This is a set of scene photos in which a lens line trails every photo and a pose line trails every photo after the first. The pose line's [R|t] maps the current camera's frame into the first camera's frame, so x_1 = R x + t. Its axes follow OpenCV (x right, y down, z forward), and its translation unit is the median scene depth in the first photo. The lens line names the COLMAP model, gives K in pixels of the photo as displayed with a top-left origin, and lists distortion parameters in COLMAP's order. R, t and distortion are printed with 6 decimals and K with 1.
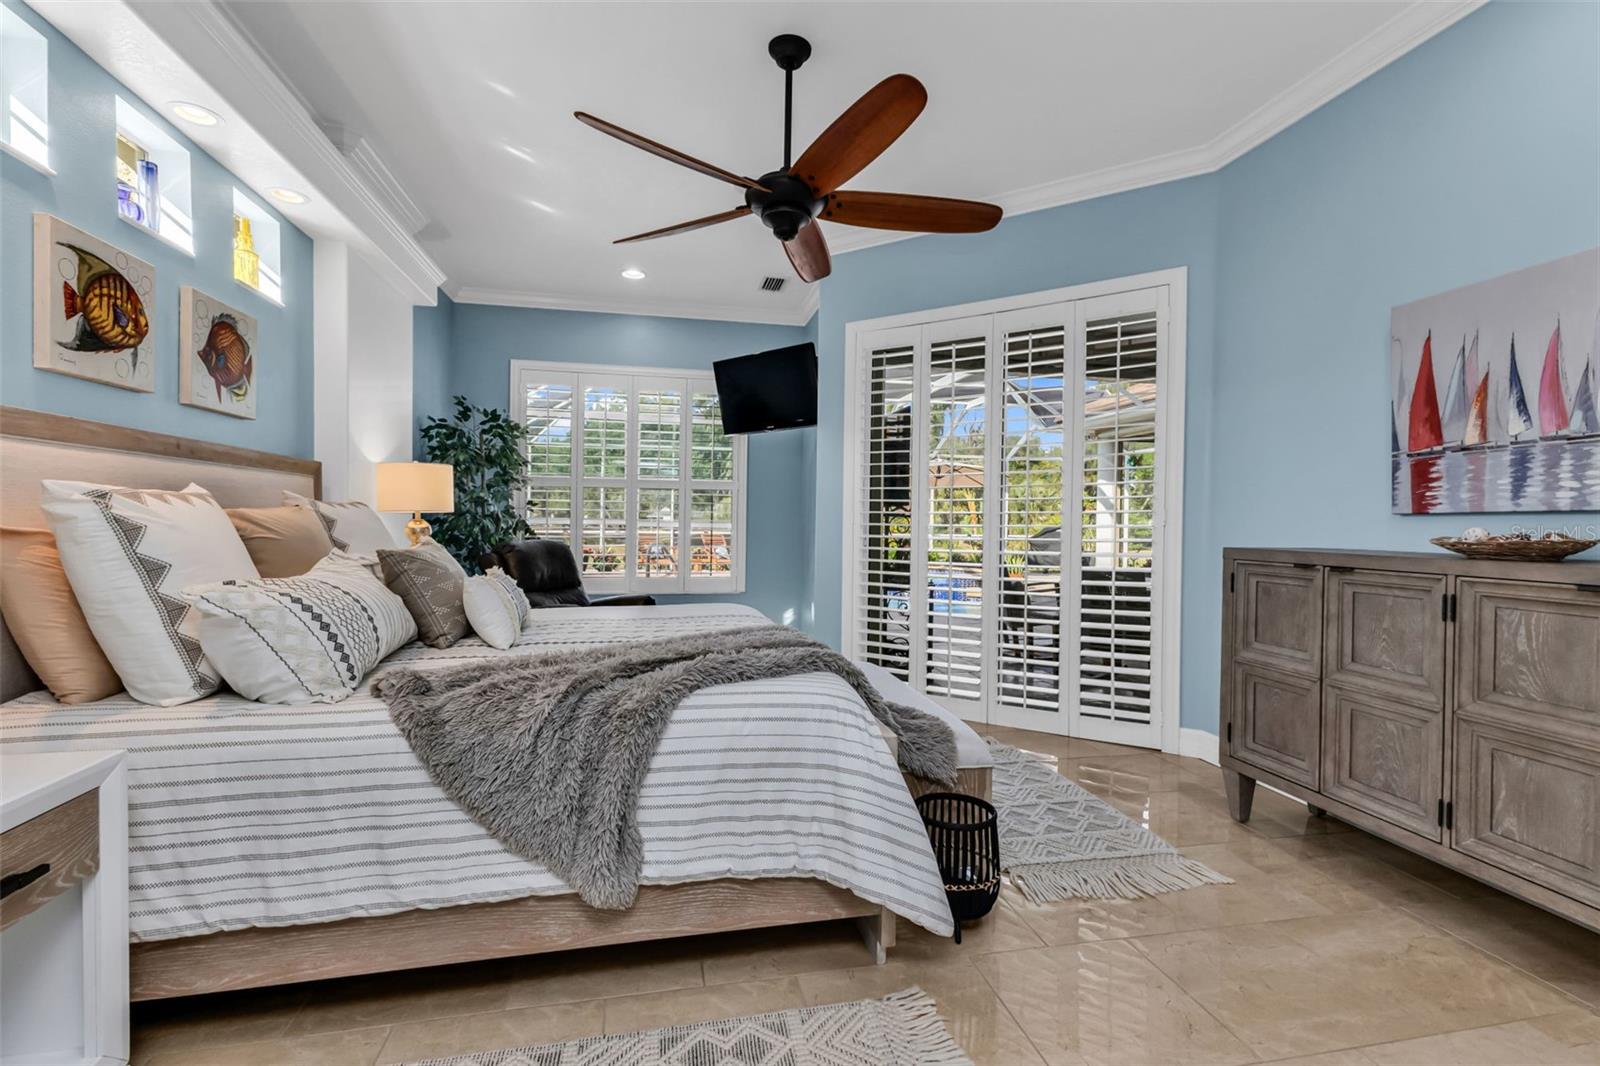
lens RADIAL K [[707.0, 0, 801.8], [0, 707.0, 533.4], [0, 0, 1]] dist [0.012155, 0.000141]
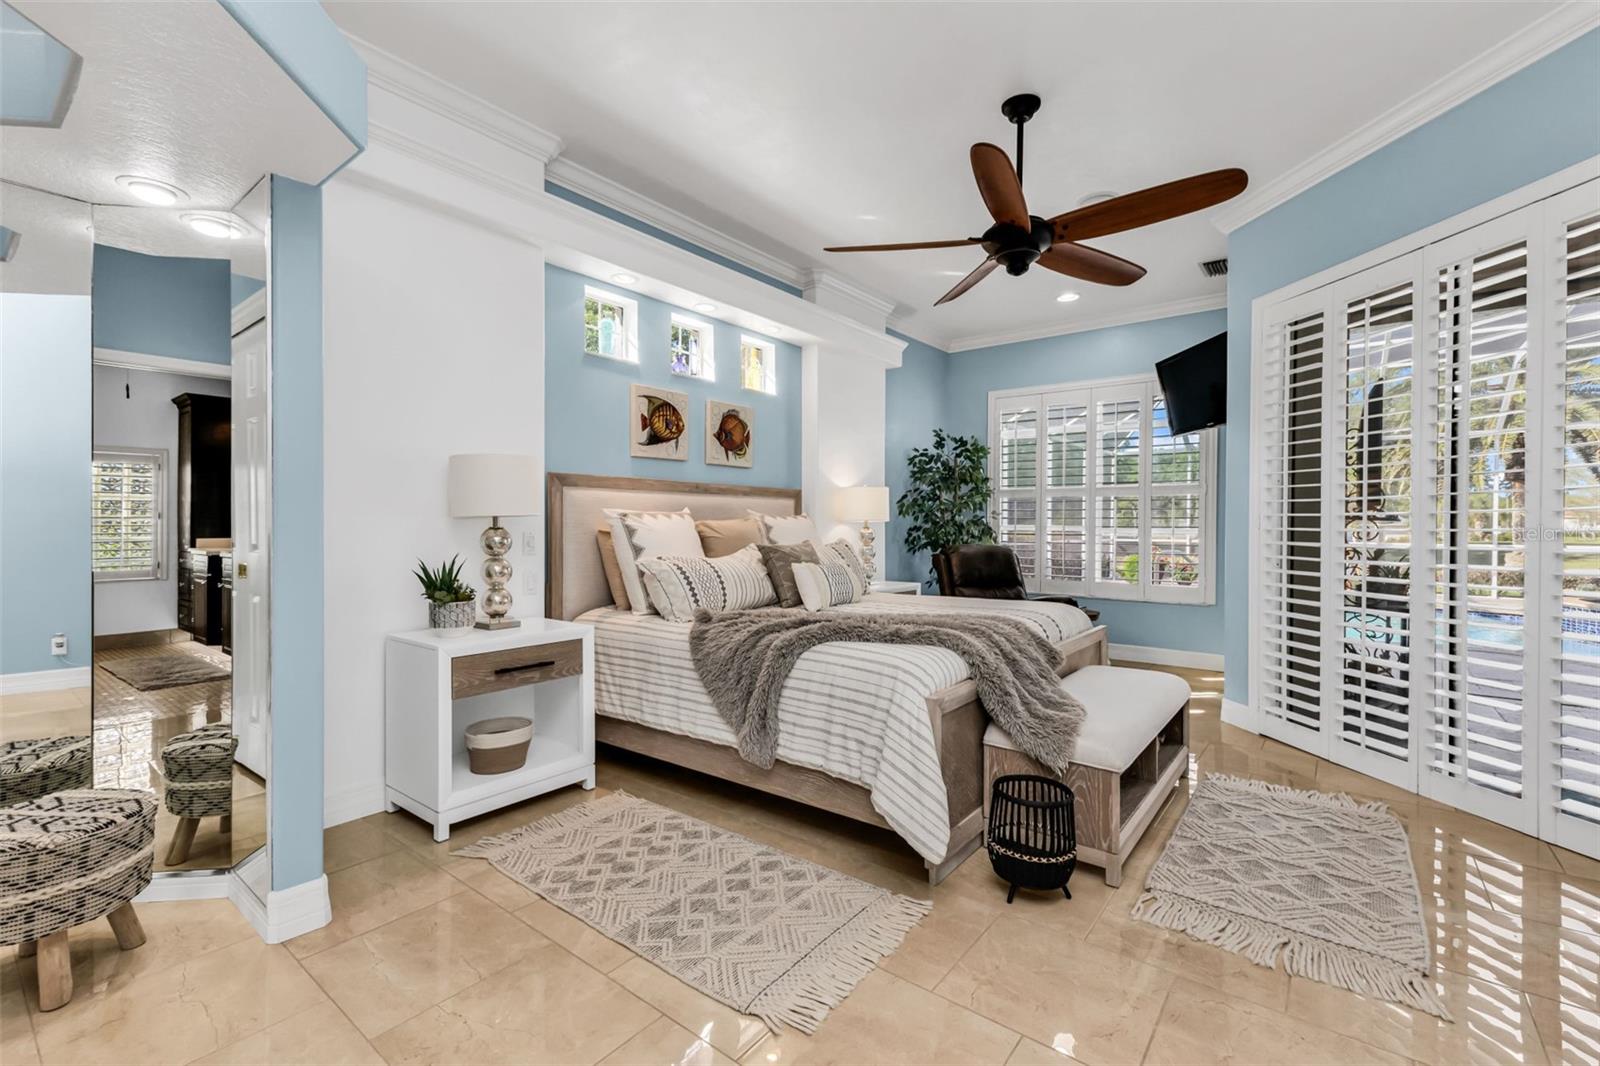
lens RADIAL K [[707.0, 0, 807.9], [0, 707.0, 528.9], [0, 0, 1]] dist [0.012155, 0.000141]
pose [[0.648409, -0.004805, -0.761277, 0.692240], [-0.010404, 0.999831, -0.015173, 0.010365], [0.761221, 0.017759, 0.648249, 0.025619]]
